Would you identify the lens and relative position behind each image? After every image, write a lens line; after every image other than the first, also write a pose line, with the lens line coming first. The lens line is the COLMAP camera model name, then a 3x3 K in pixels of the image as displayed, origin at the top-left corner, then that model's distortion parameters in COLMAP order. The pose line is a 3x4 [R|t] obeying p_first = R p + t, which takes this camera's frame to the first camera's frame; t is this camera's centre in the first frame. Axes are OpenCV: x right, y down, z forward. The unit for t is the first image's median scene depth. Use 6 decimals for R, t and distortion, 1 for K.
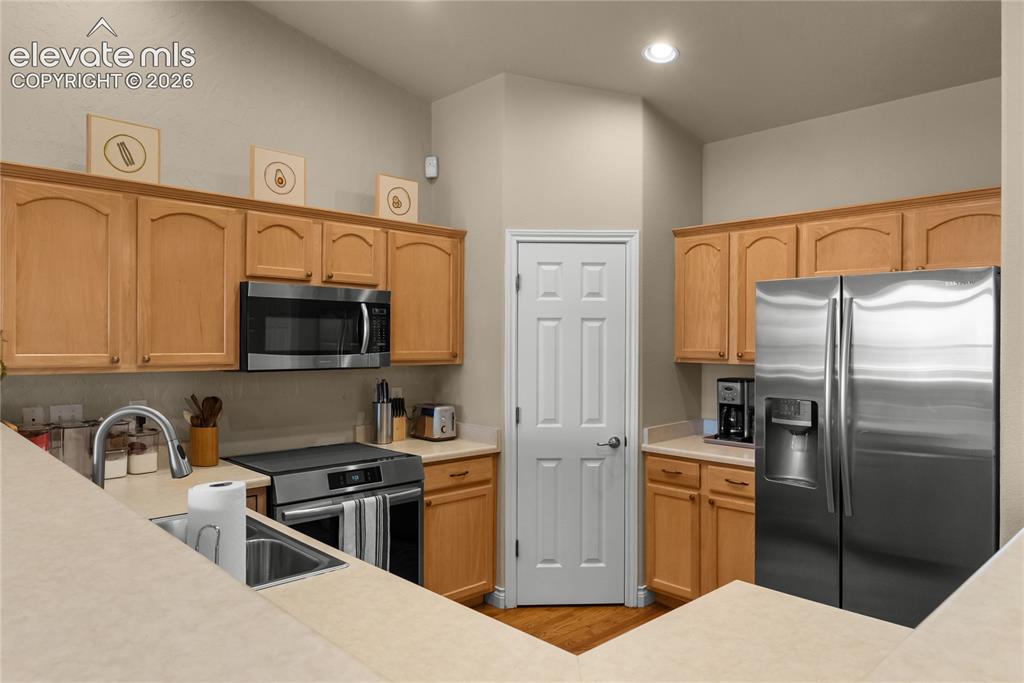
lens RADIAL K [[678.4, 0, 511.6], [0, 678.4, 338.8], [0, 0, 1]] dist [0.004071, 0.000797]
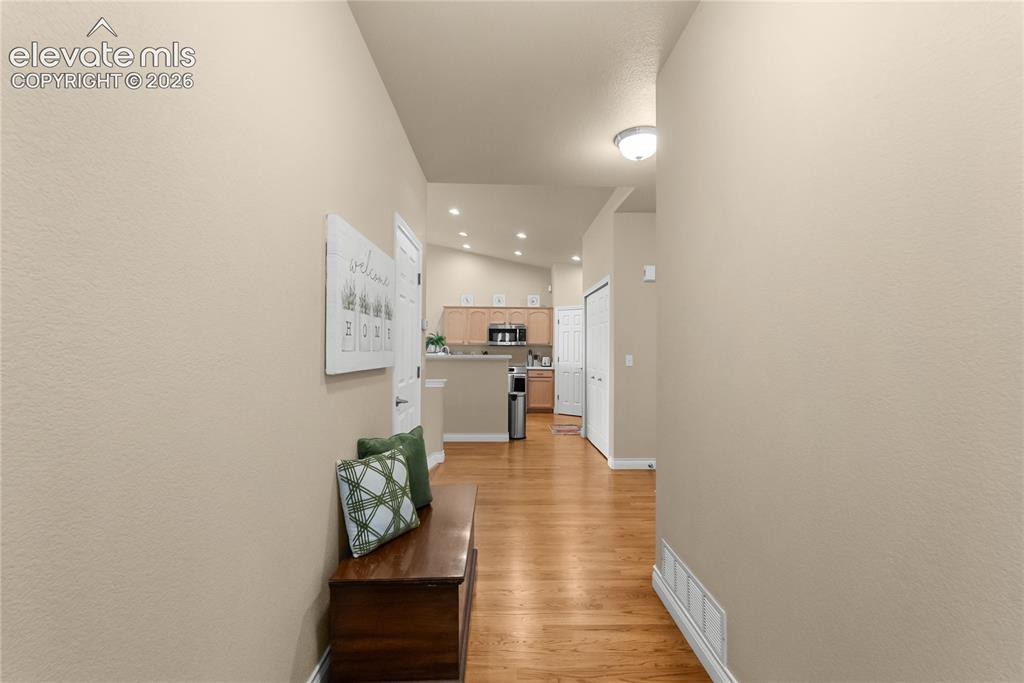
lens RADIAL K [[456.0, 0, 511.4], [0, 456.0, 343.0], [0, 0, 1]] dist [-0.002612, 0.000571]
pose [[0.739947, -0.003840, -0.672655, 1.449538], [-0.001170, 0.999975, -0.006996, 0.044624], [0.672665, 0.005964, 0.739923, -0.943537]]
